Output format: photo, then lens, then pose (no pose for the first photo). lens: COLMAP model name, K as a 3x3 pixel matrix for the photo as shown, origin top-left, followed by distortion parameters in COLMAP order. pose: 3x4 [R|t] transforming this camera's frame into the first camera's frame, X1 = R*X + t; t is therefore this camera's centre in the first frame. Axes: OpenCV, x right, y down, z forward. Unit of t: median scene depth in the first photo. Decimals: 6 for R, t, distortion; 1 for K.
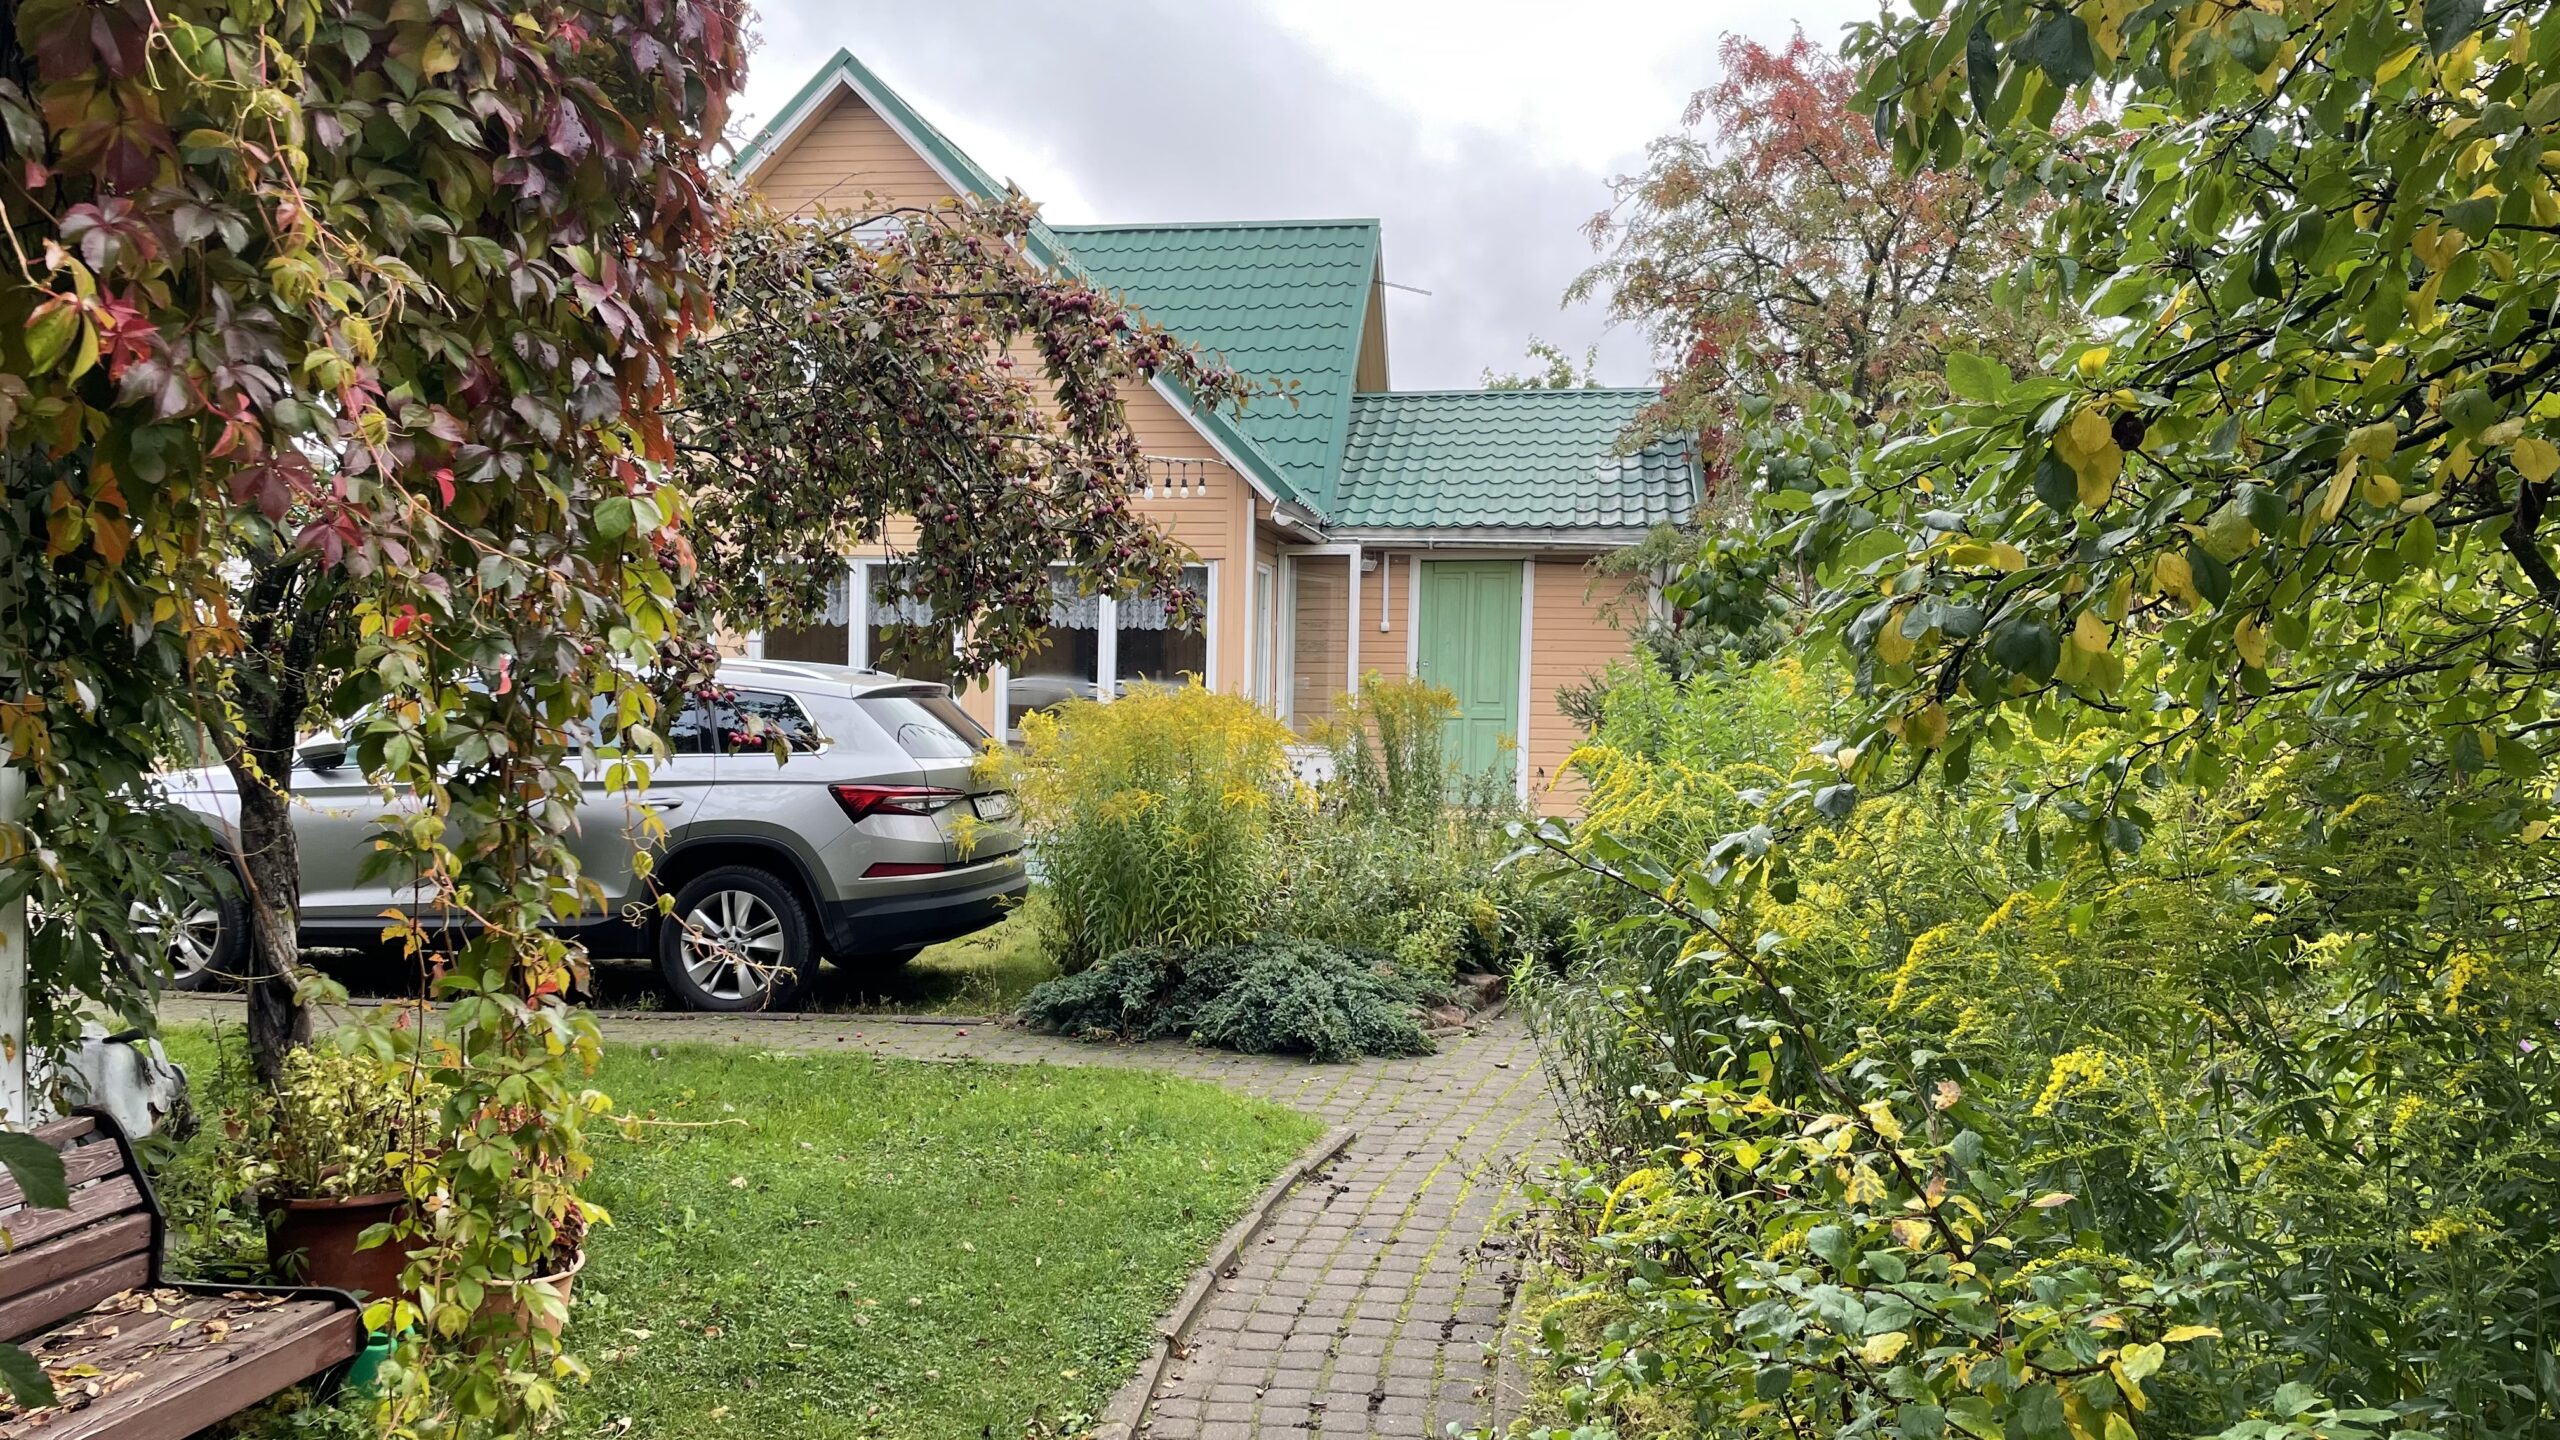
lens RADIAL K [[1934.1, 0, 1289.2], [0, 1934.1, 695.2], [0, 0, 1]] dist [0.055328, -0.071104]
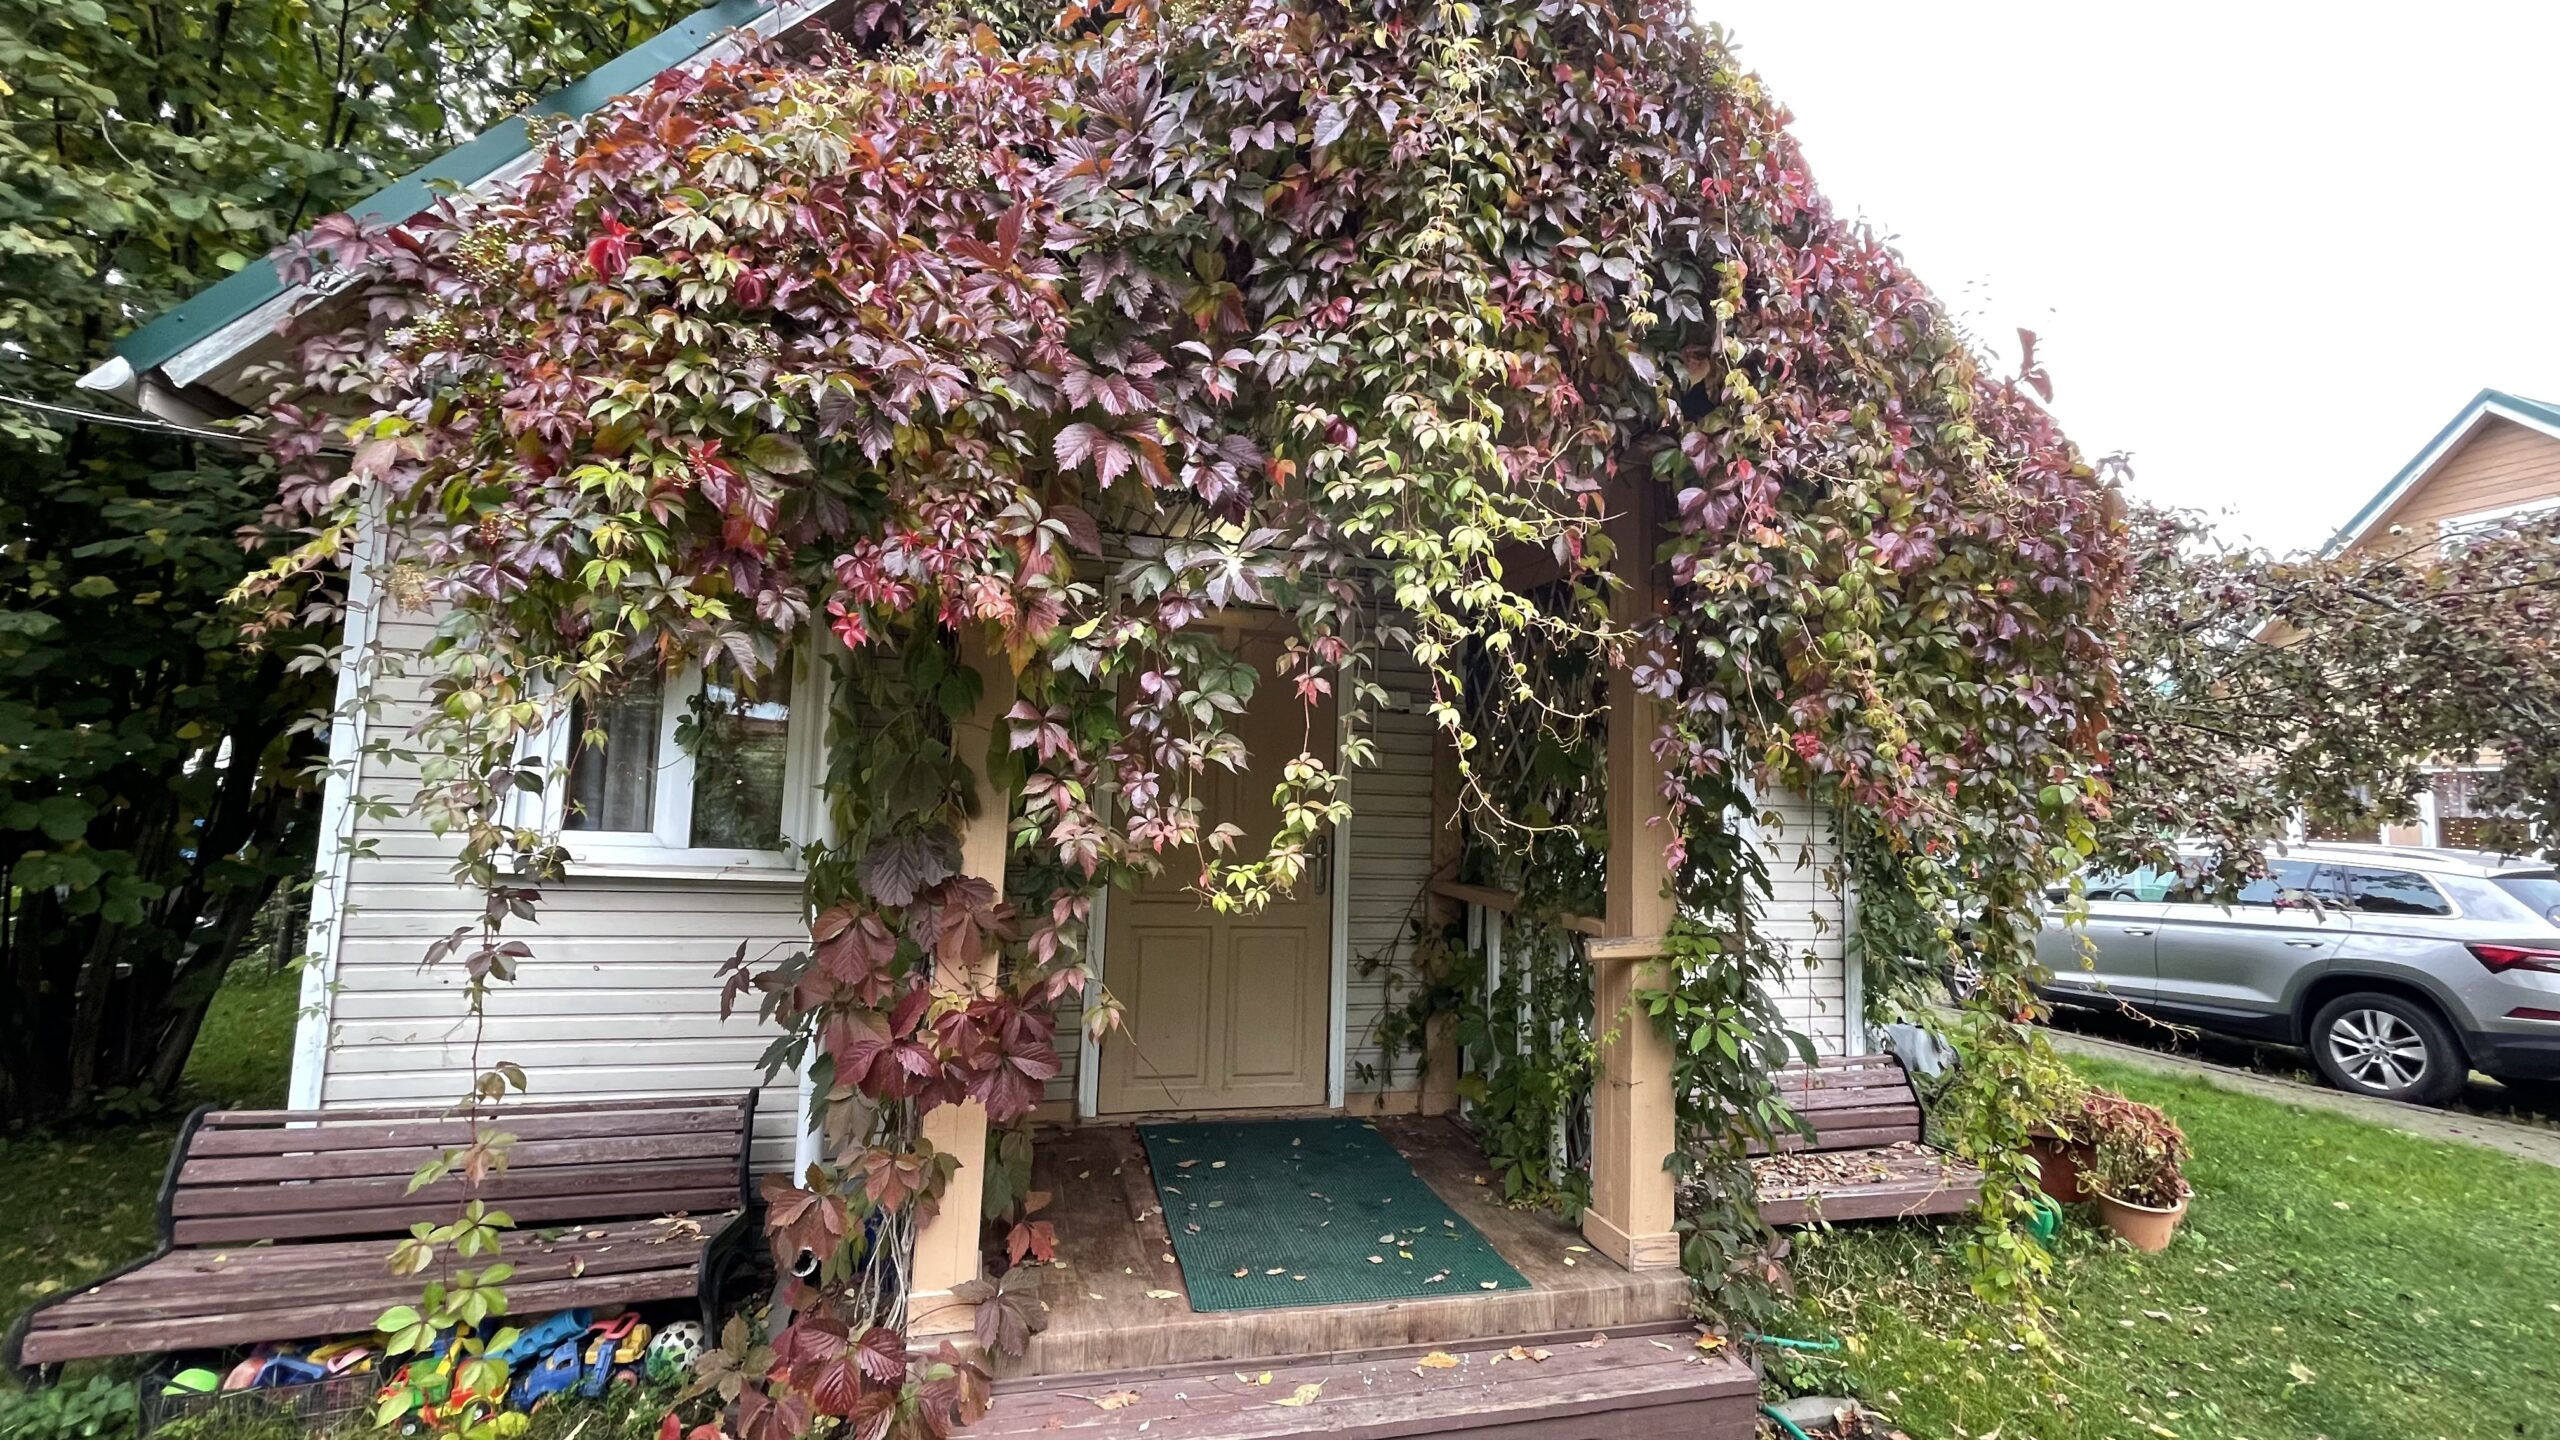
lens RADIAL K [[1041.7, 0, 1279.0], [0, 1041.7, 716.3], [0, 0, 1]] dist [-0.010894, 0.002463]
pose [[0.418903, -0.086604, -0.903892, 0.223472], [-0.030419, 0.993544, -0.109291, -0.018603], [0.907522, 0.073278, 0.413564, -0.163853]]
